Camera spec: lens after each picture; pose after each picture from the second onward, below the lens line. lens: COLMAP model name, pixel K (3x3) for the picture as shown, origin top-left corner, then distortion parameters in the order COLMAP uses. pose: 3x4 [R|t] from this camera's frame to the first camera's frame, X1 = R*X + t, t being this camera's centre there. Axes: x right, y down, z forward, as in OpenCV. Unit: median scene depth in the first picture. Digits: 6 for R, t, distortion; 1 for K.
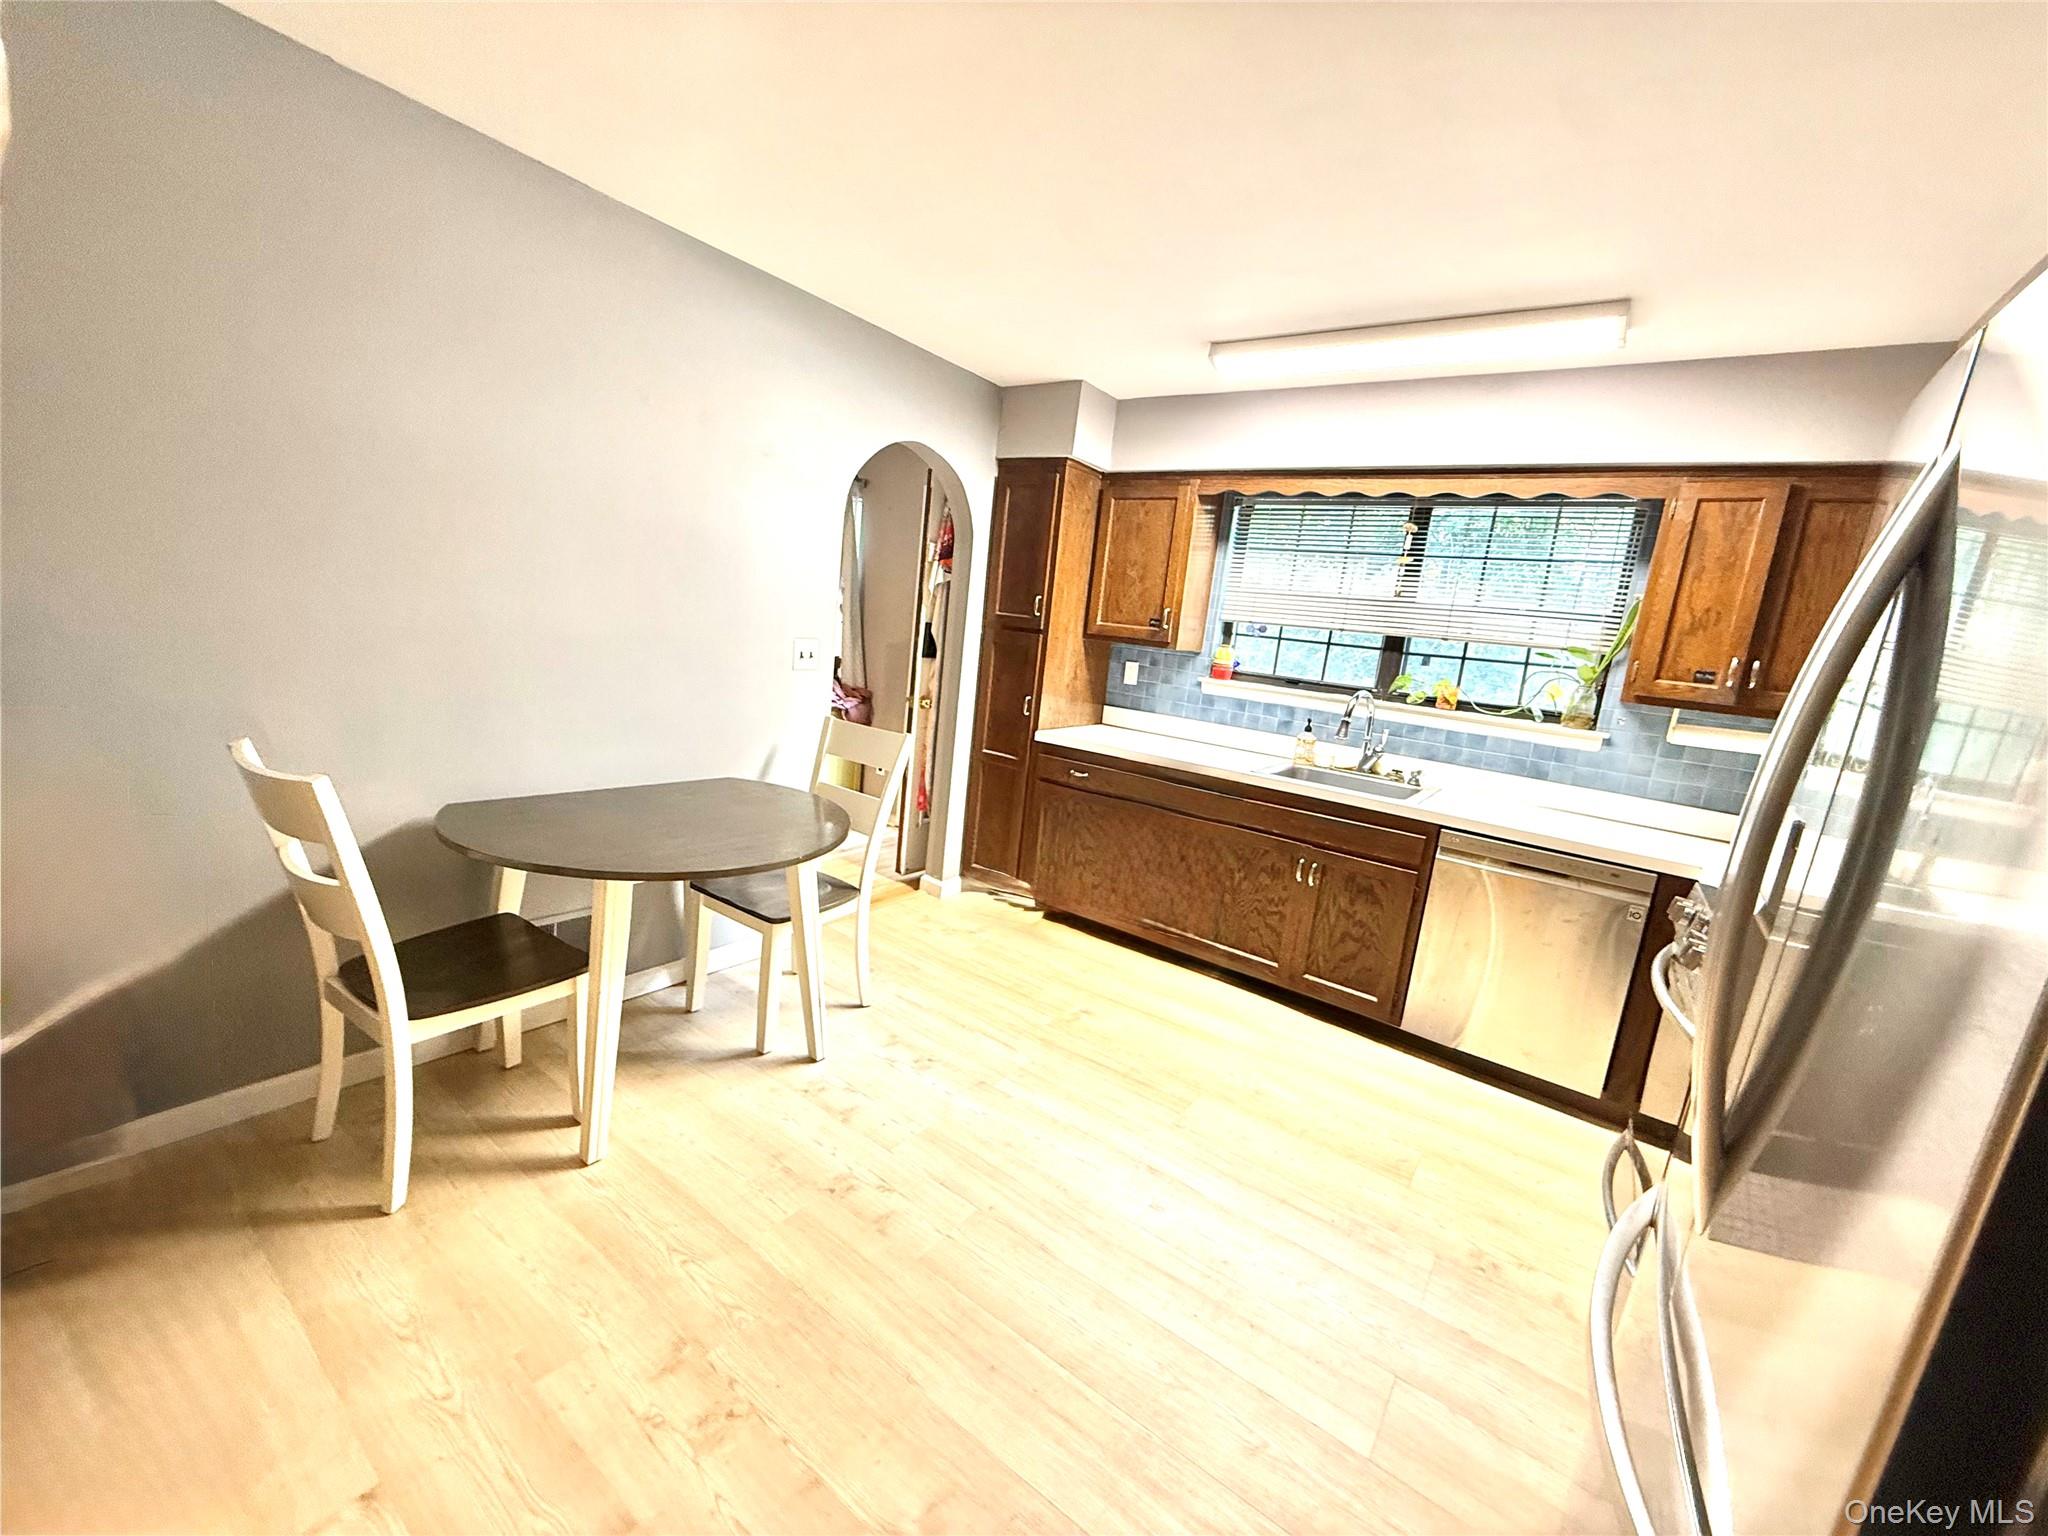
lens RADIAL K [[818.2, 0, 1016.6], [0, 818.2, 773.3], [0, 0, 1]] dist [0.000105, -0.000078]
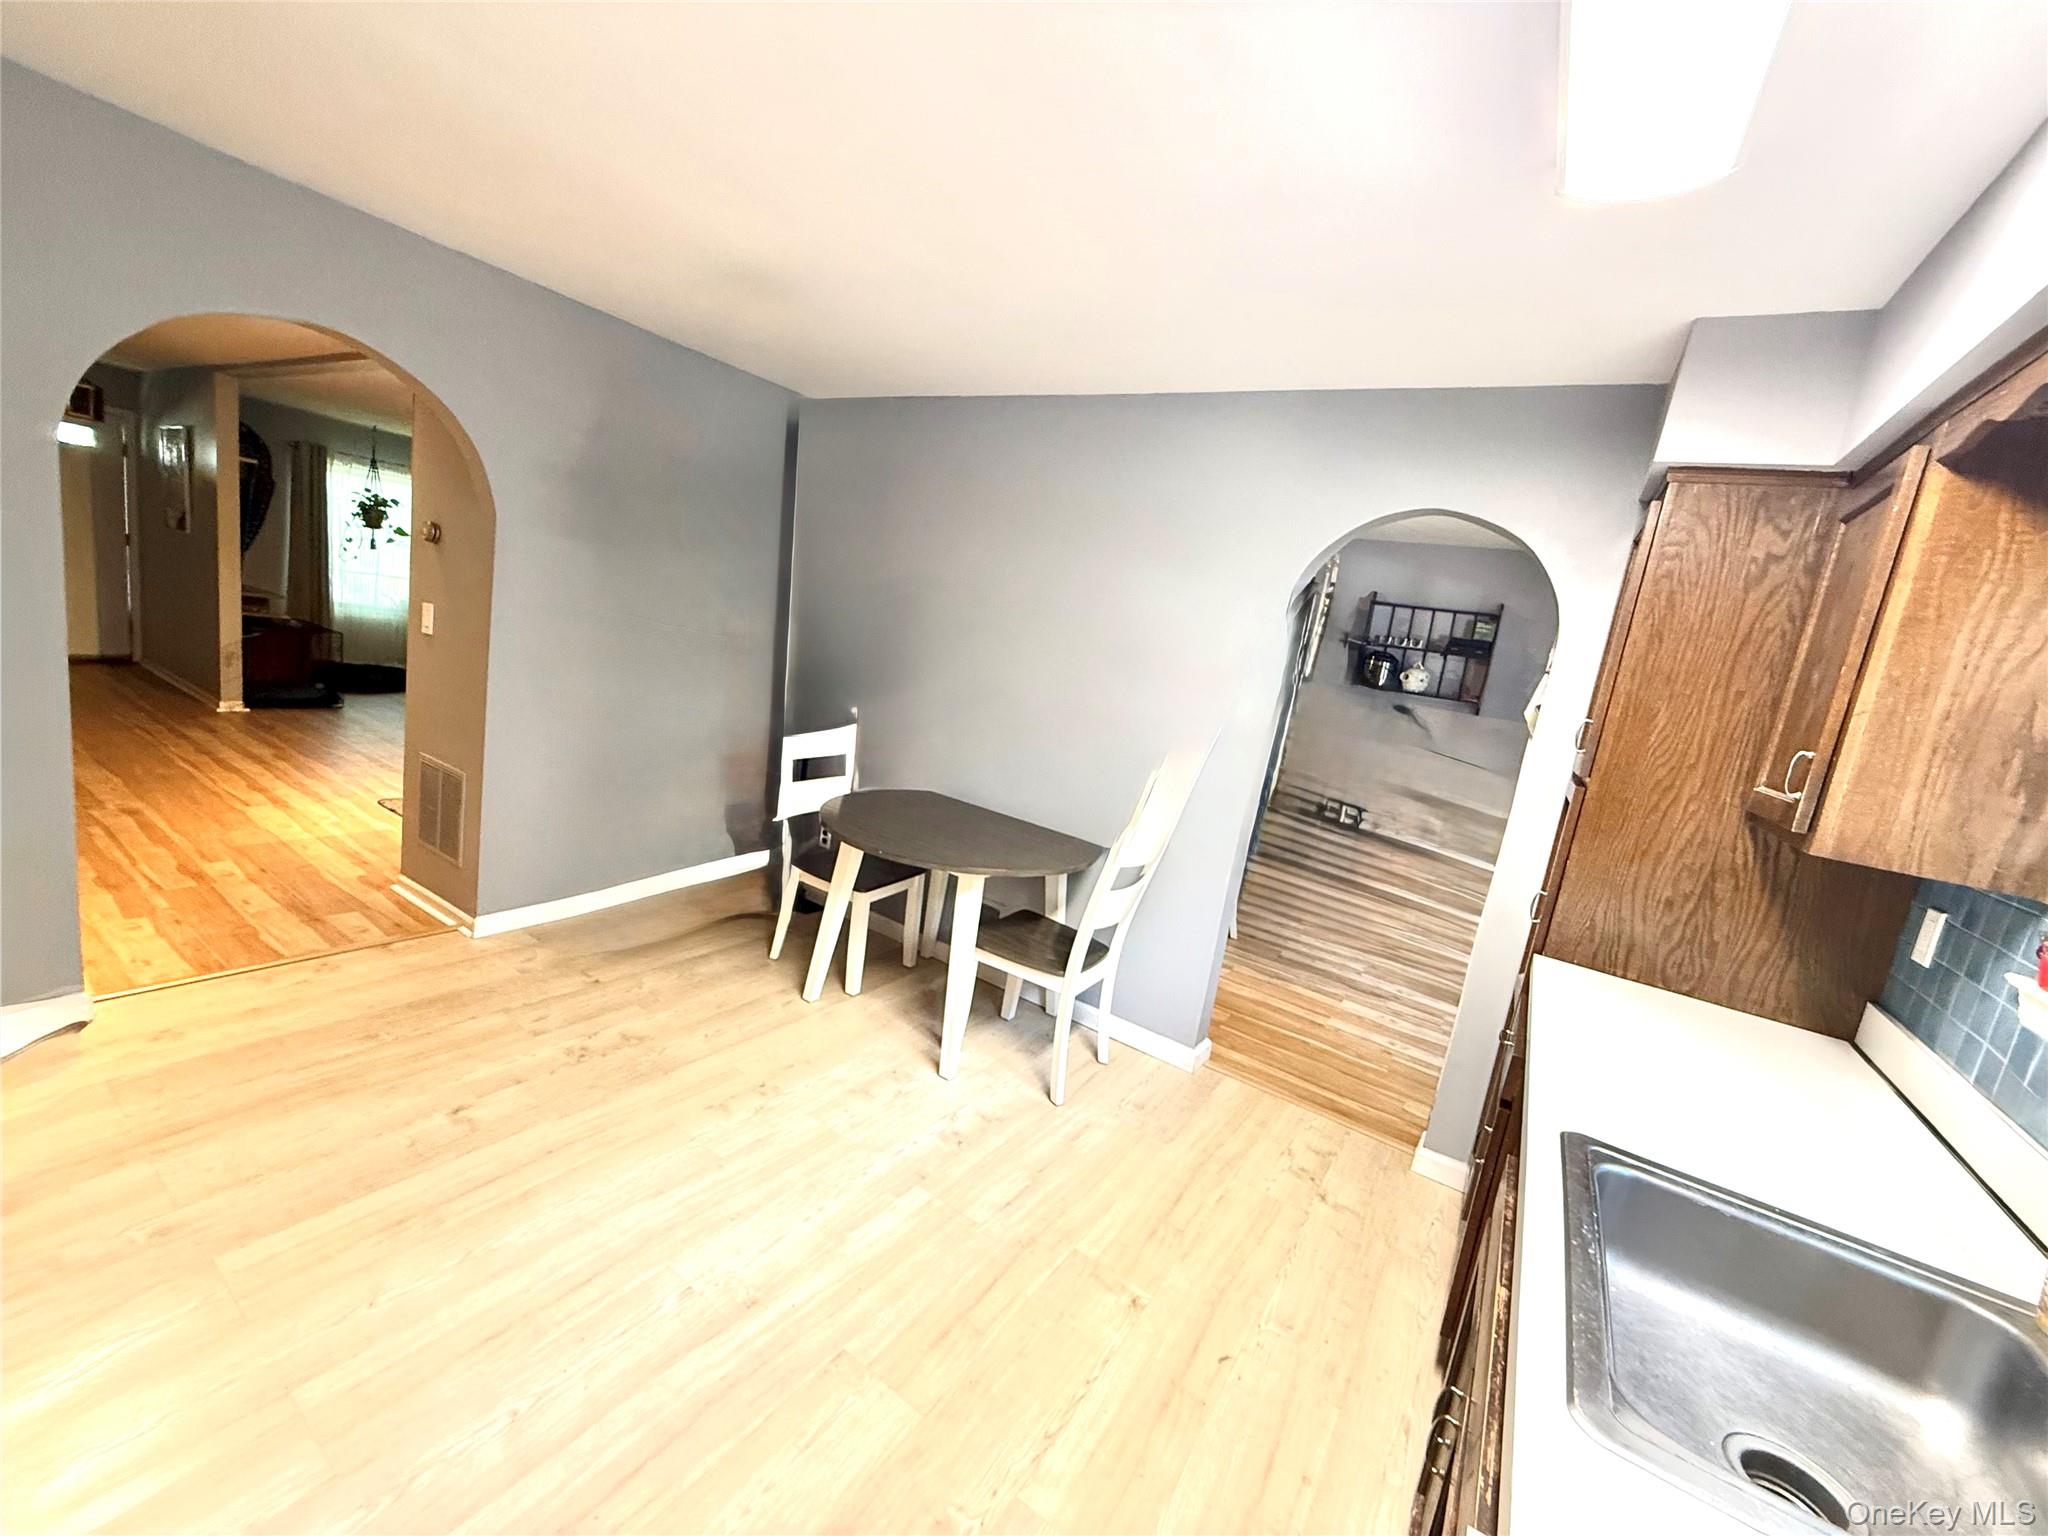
lens RADIAL K [[814.2, 0, 1024.0], [0, 814.2, 768.0], [0, 0, 1]] dist [0.000510, 0.000056]
pose [[0.066850, 0.071037, -0.995231, 0.556803], [-0.328833, 0.943304, 0.045242, -0.083991], [0.942019, 0.324240, 0.086419, 0.592175]]
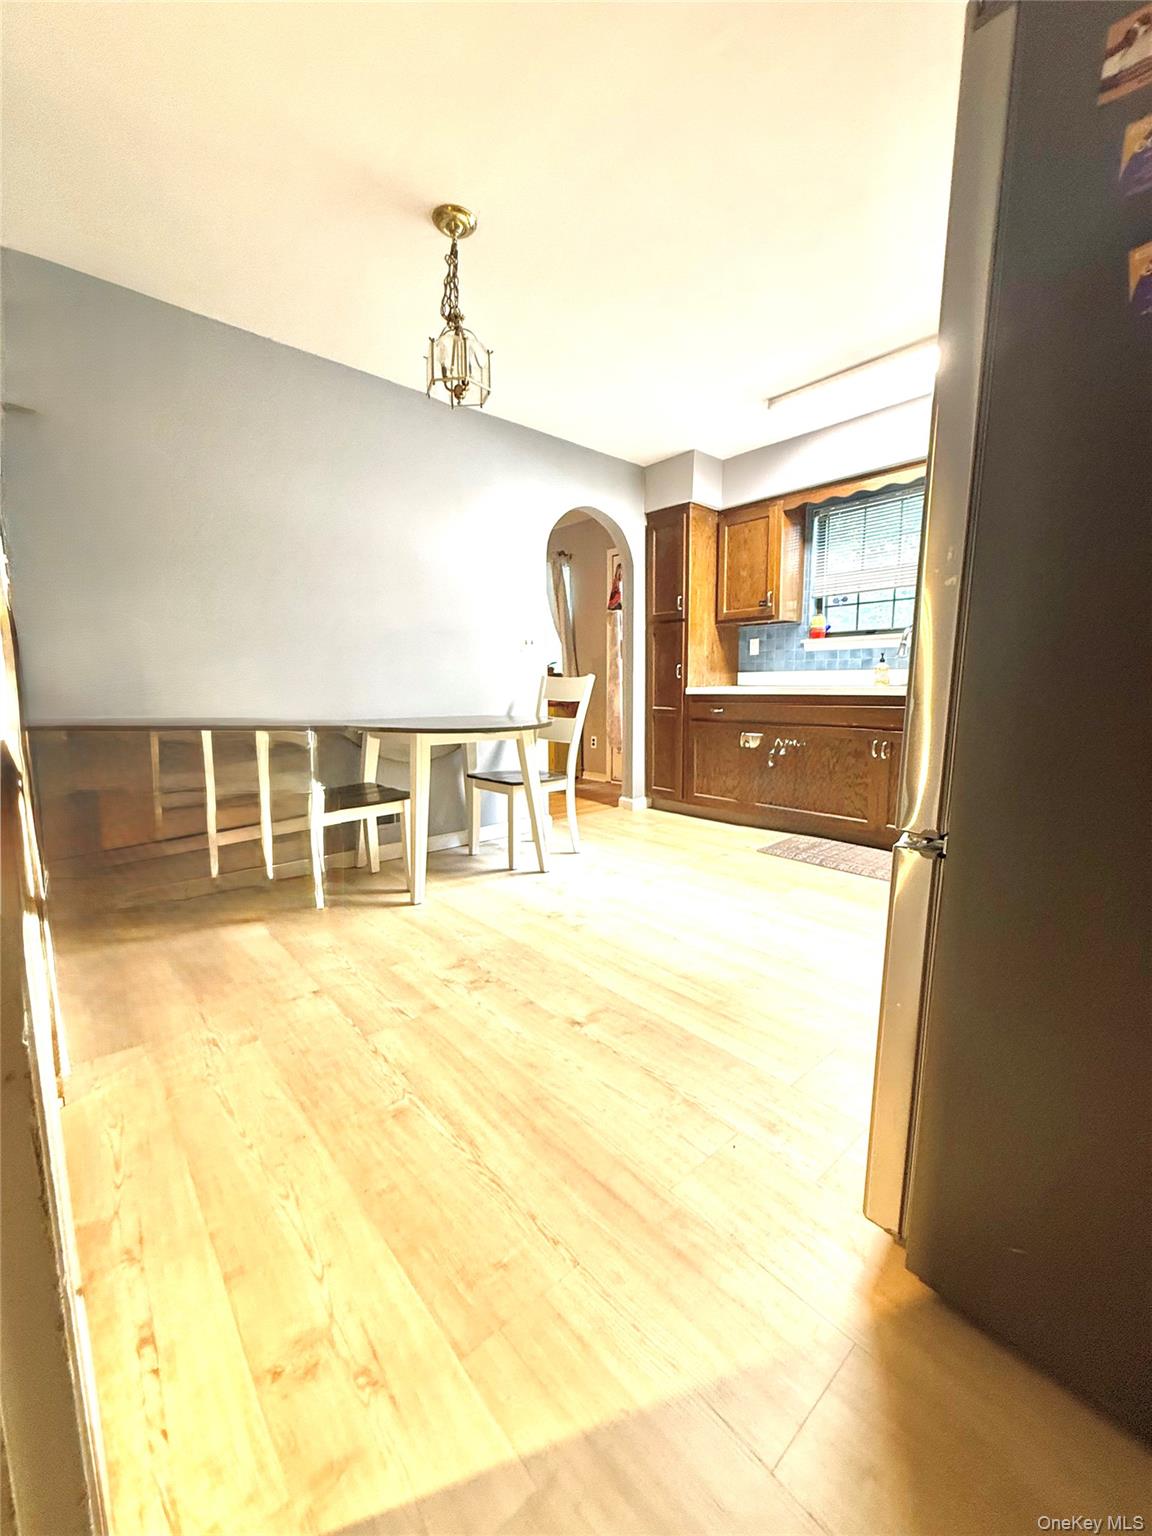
lens RADIAL K [[613.6, 0, 576.0], [0, 613.6, 768.0], [0, 0, 1]] dist [0.000105, -0.000078]
pose [[0.970311, -0.081532, -0.227704, 0.072778], [0.067236, 0.995288, -0.069860, 0.159653], [0.232327, 0.052476, 0.971221, -0.115907]]
